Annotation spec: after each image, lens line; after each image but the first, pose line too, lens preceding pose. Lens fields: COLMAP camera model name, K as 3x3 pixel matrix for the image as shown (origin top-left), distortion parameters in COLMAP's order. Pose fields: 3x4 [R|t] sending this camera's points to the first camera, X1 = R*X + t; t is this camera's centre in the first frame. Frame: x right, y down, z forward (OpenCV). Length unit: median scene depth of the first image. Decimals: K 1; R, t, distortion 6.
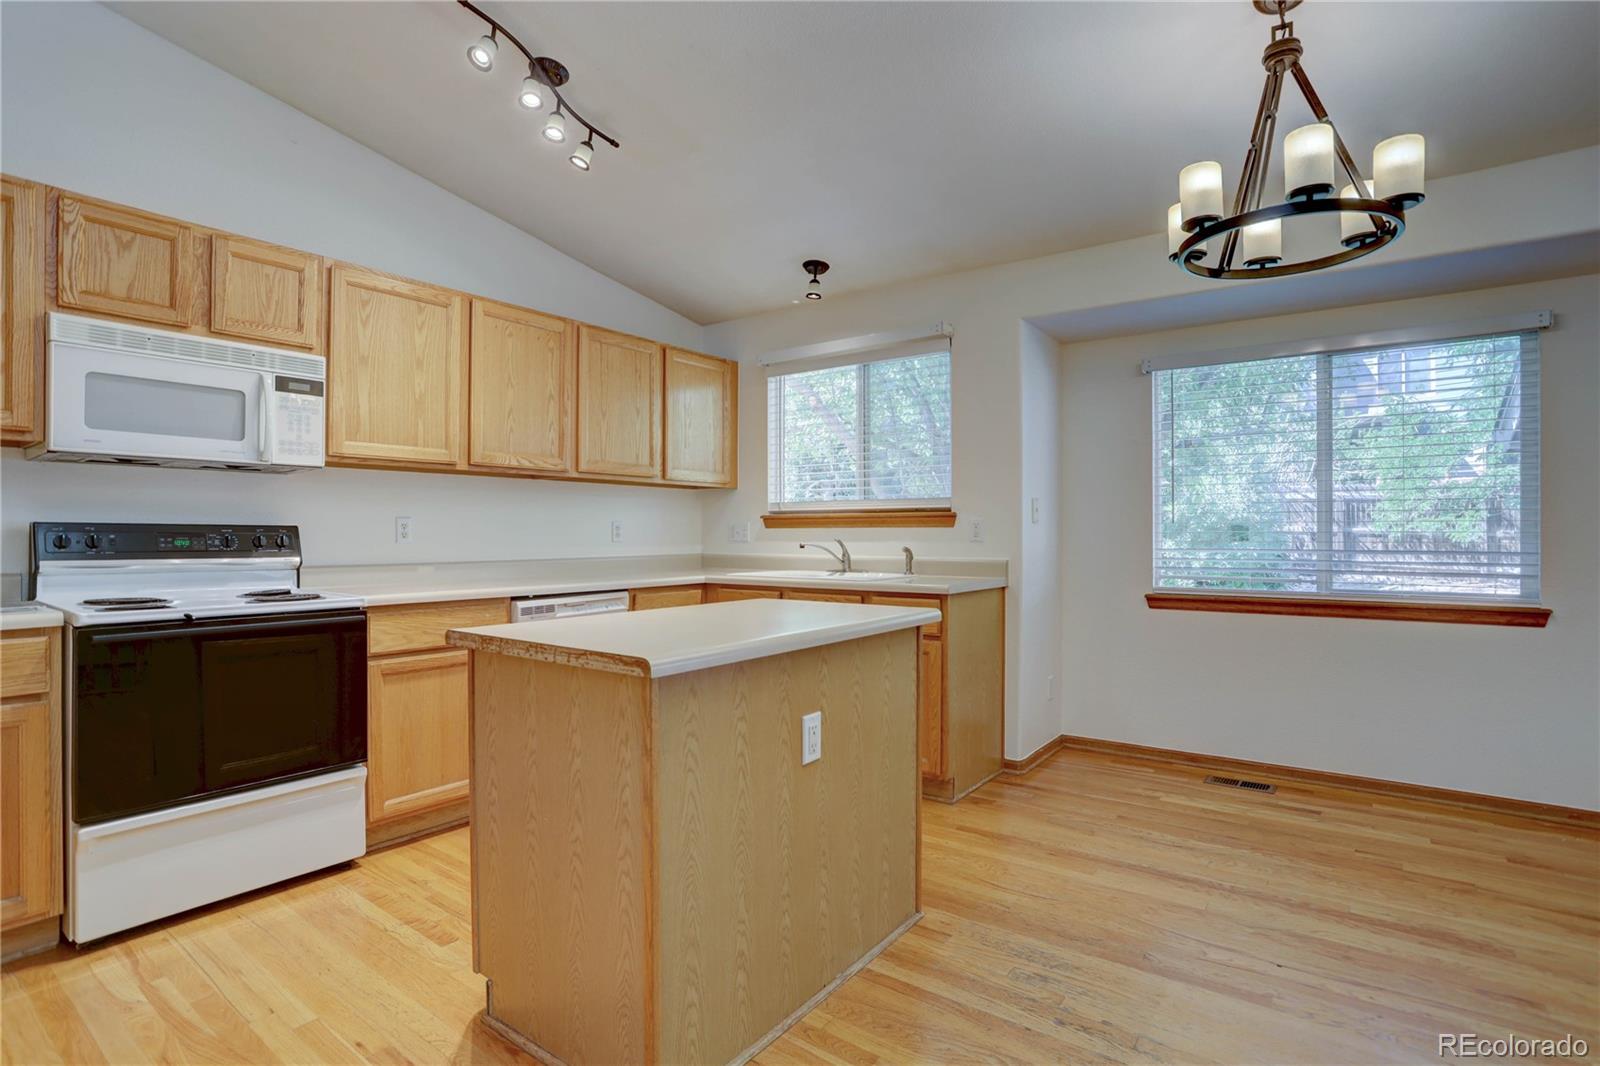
lens RADIAL K [[785.6, 0, 817.1], [0, 785.6, 528.2], [0, 0, 1]] dist [-0.029739, 0.000244]
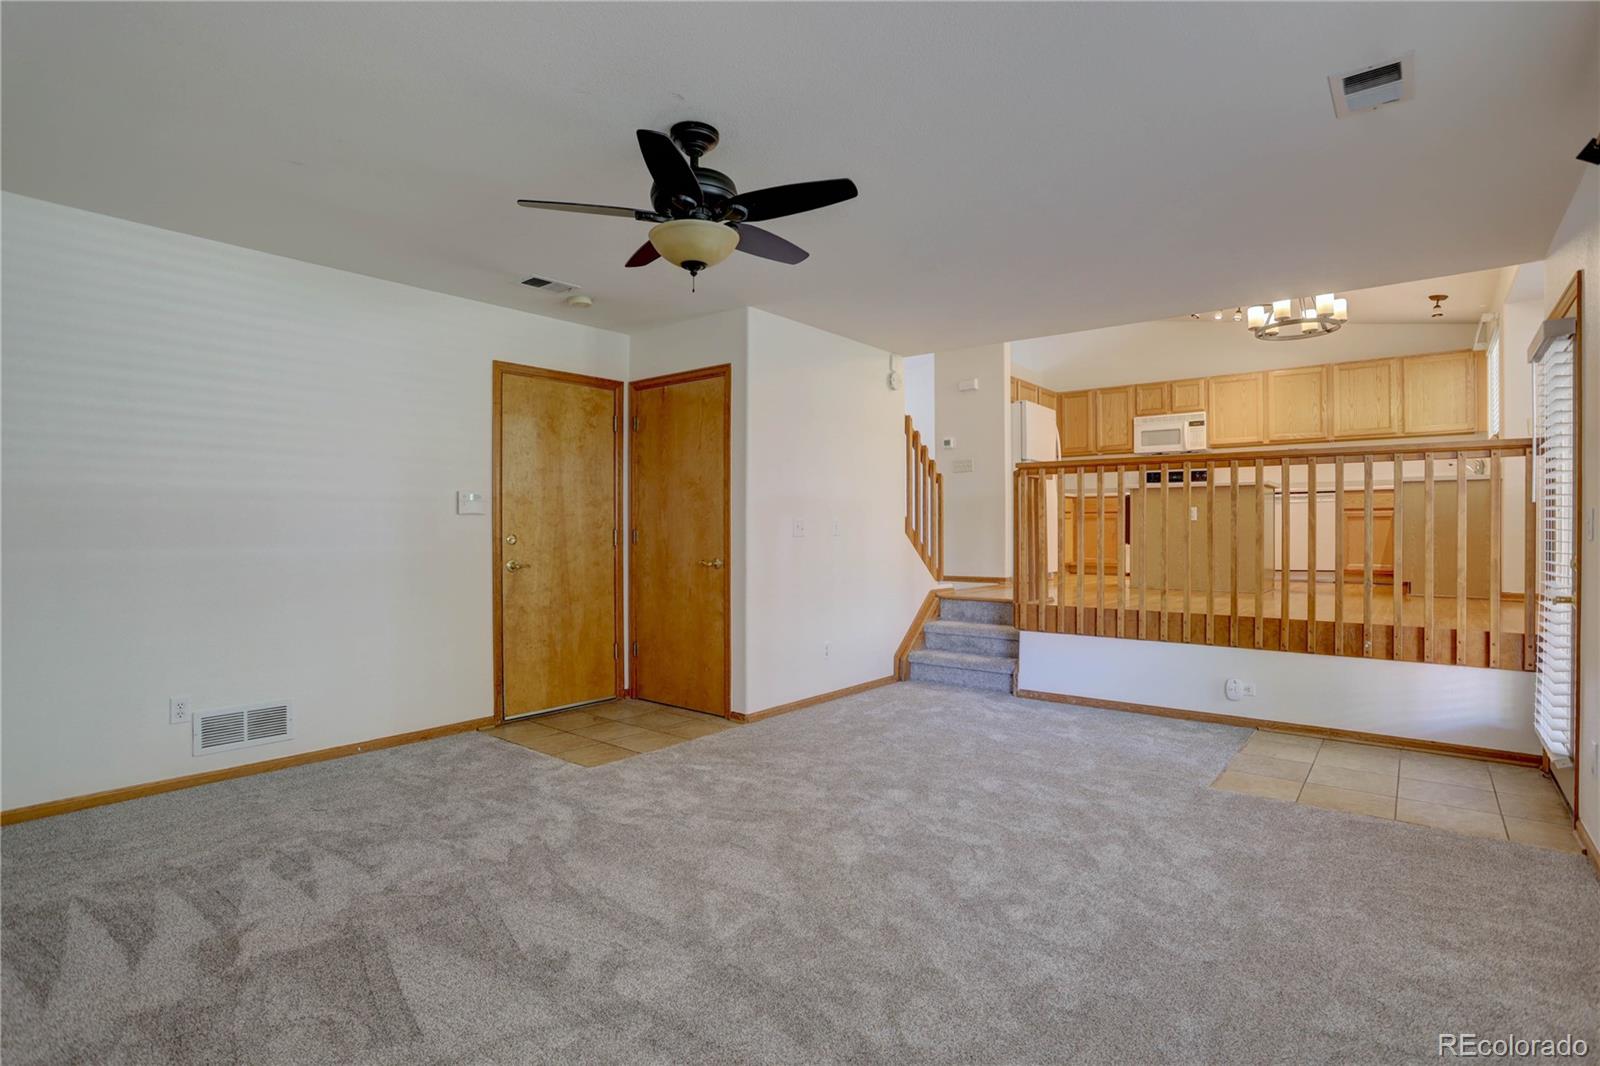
lens RADIAL K [[785.6, 0, 817.1], [0, 785.6, 528.2], [0, 0, 1]] dist [-0.029739, 0.000244]
pose [[-0.019508, 0.001574, -0.999808, 2.412113], [0.010412, 0.999945, 0.001371, 0.206766], [0.999755, -0.010383, -0.019523, -0.432443]]
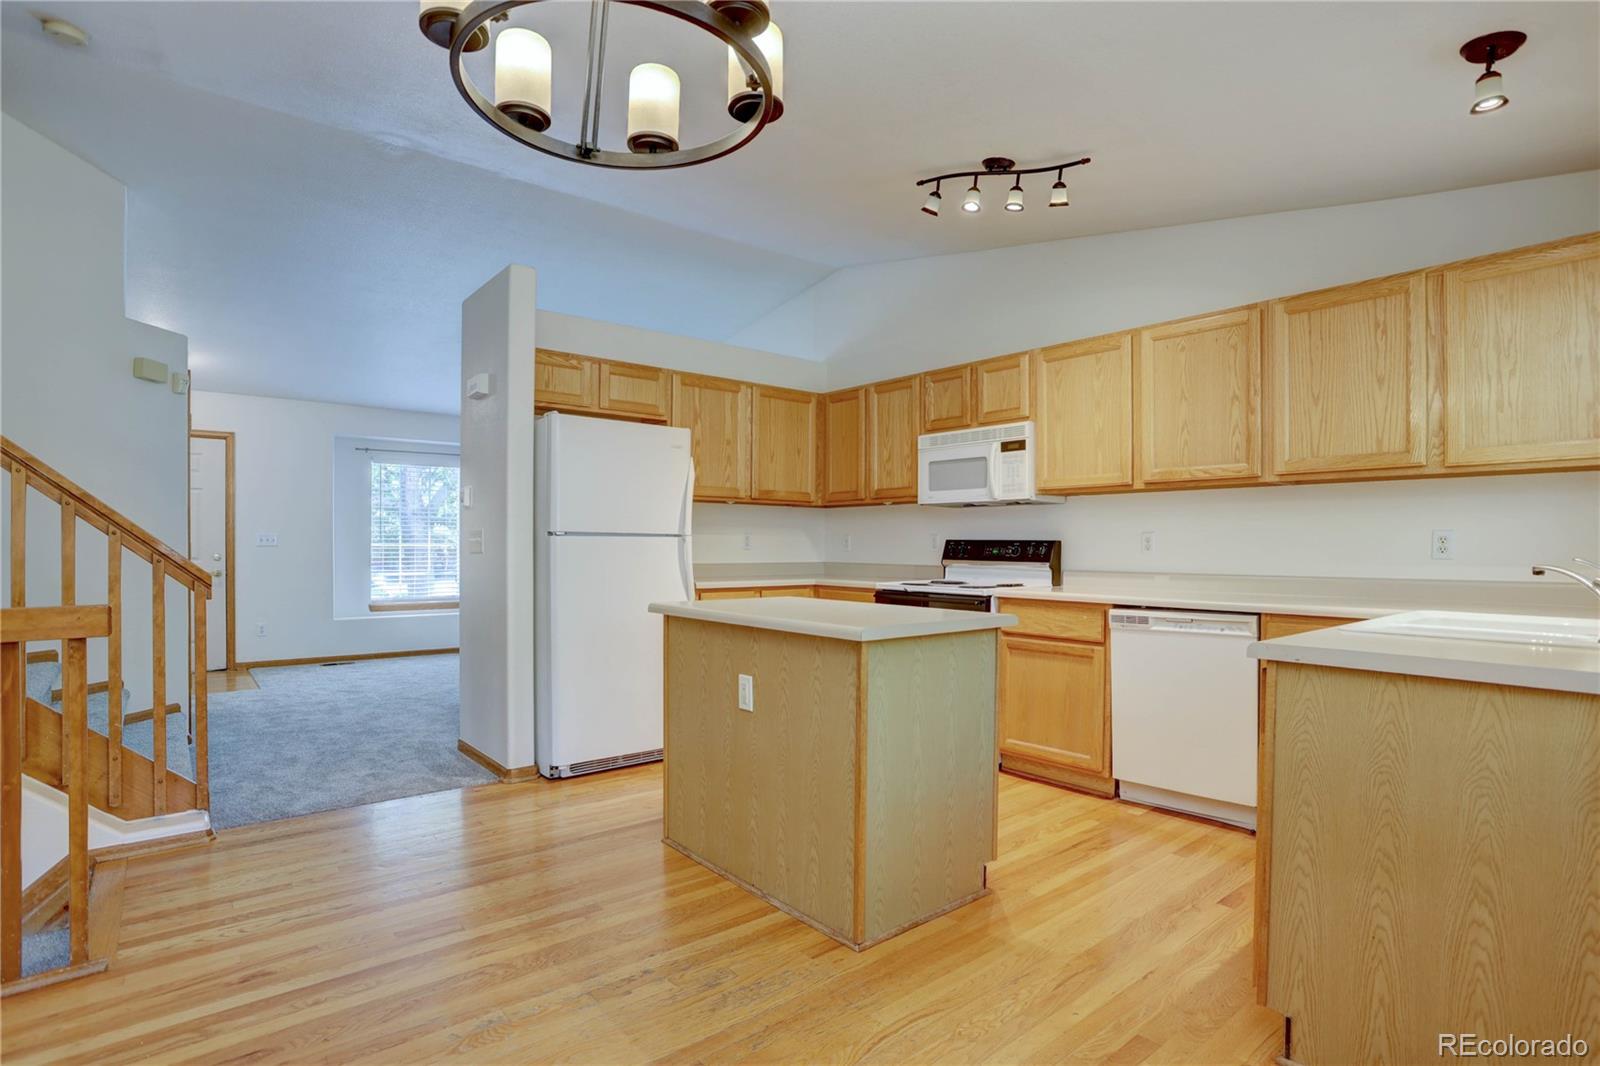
lens RADIAL K [[790.5, 0, 807.5], [0, 790.5, 551.0], [0, 0, 1]] dist [-0.048308, -0.000149]
pose [[-0.231399, 0.004674, -0.972848, 0.883337], [0.001213, 0.999989, 0.004516, 0.009553], [0.972858, -0.000135, -0.231402, 0.963045]]
